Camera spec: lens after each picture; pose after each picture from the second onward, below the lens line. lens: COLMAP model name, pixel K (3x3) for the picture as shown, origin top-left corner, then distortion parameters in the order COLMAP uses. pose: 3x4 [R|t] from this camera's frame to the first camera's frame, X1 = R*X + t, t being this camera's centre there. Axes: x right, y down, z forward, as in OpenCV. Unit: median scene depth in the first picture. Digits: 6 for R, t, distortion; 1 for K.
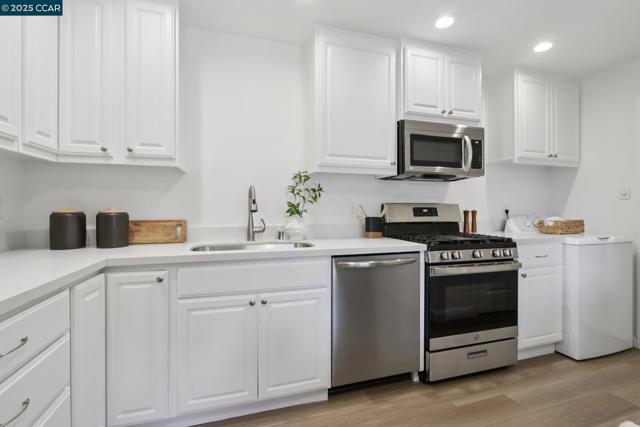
lens RADIAL K [[297.9, 0, 325.6], [0, 297.9, 209.3], [0, 0, 1]] dist [-0.008655, 0.000198]
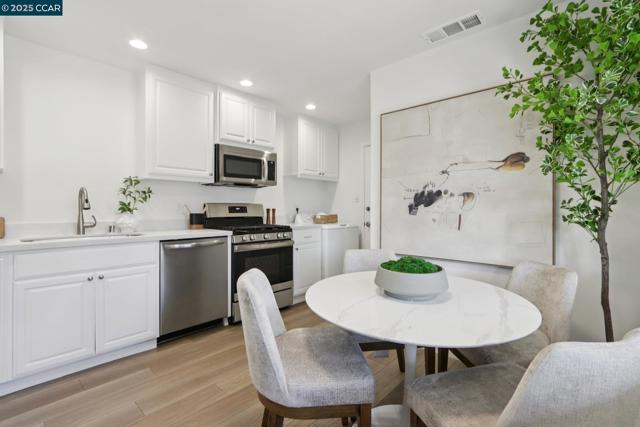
lens RADIAL K [[297.9, 0, 327.6], [0, 297.9, 208.4], [0, 0, 1]] dist [-0.008655, 0.000198]
pose [[0.863488, 0.001051, 0.504369, -0.002083], [-0.001348, 0.999999, 0.000223, 0.002846], [-0.504368, -0.000872, 0.863488, -0.481553]]
